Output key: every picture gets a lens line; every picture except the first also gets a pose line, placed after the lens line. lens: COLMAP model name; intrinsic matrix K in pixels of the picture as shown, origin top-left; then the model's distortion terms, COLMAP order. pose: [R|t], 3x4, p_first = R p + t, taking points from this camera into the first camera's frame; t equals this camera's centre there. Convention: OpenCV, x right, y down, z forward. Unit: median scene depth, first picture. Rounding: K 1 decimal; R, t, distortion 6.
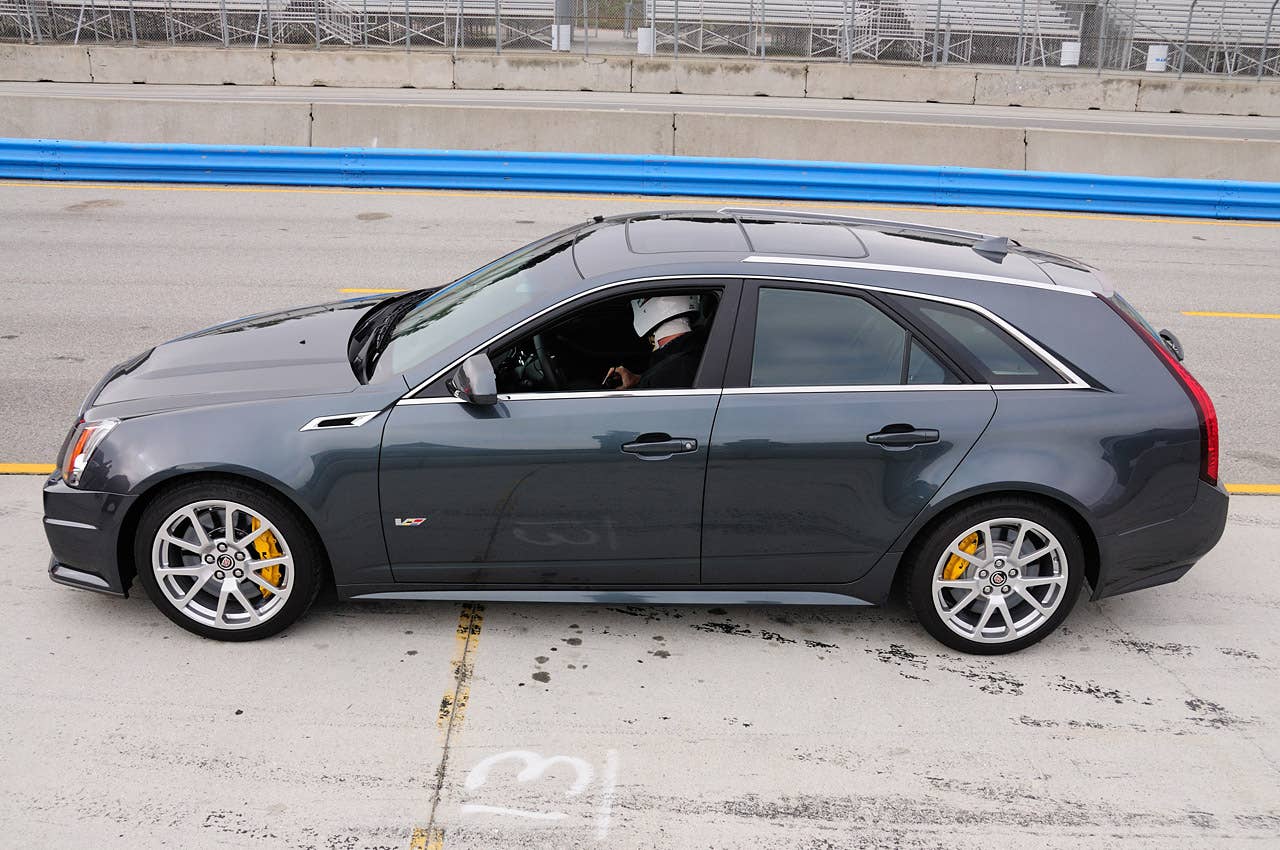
lens RADIAL K [[1165.0, 0, 638.4], [0, 1165.0, 445.3], [0, 0, 1]] dist [-0.151553, 0.213237]
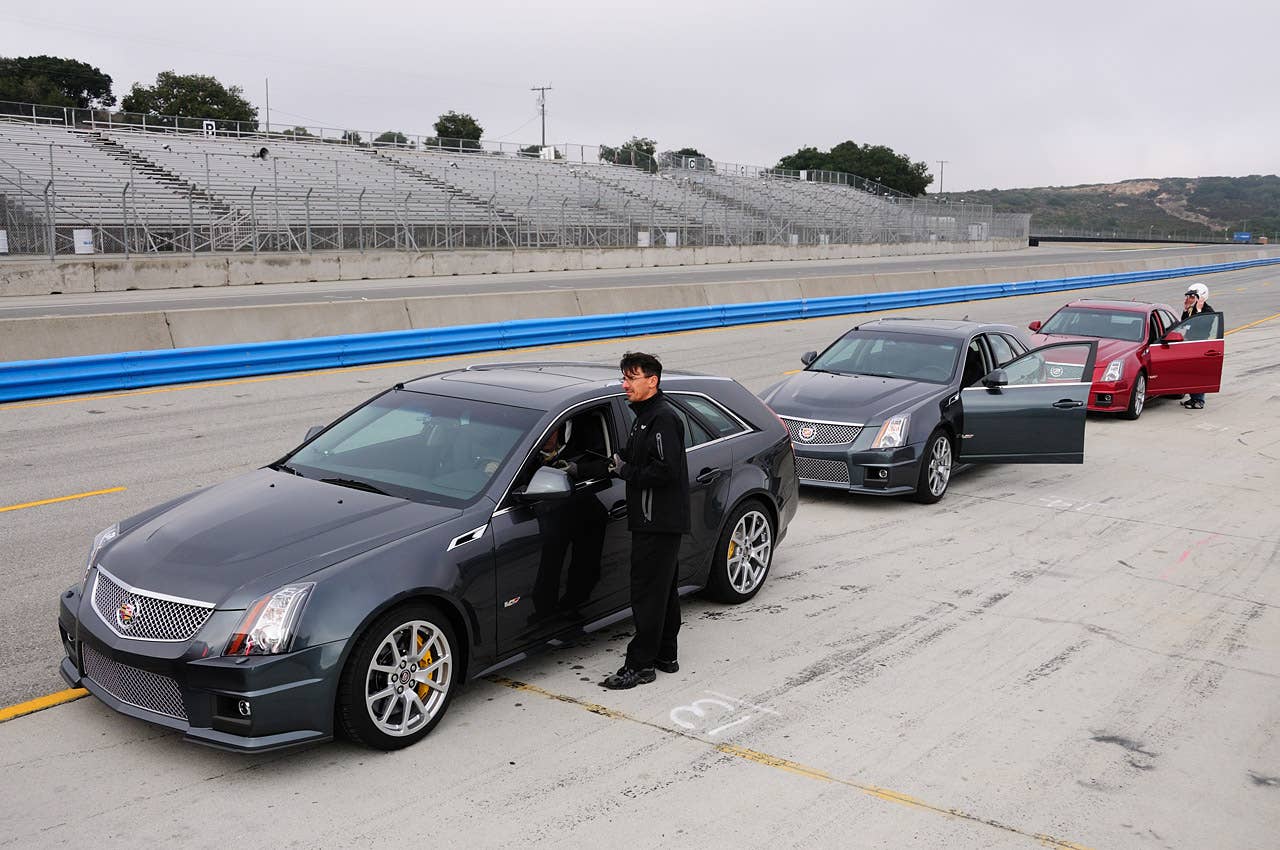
lens RADIAL K [[1219.8, 0, 640.0], [0, 1219.8, 425.0], [0, 0, 1]] dist [-0.115116, 0.001890]
pose [[0.625046, -0.150205, 0.766000, -1.110354], [0.280347, 0.959035, -0.040702, -0.026814], [-0.728508, 0.240187, 0.641550, -0.038217]]
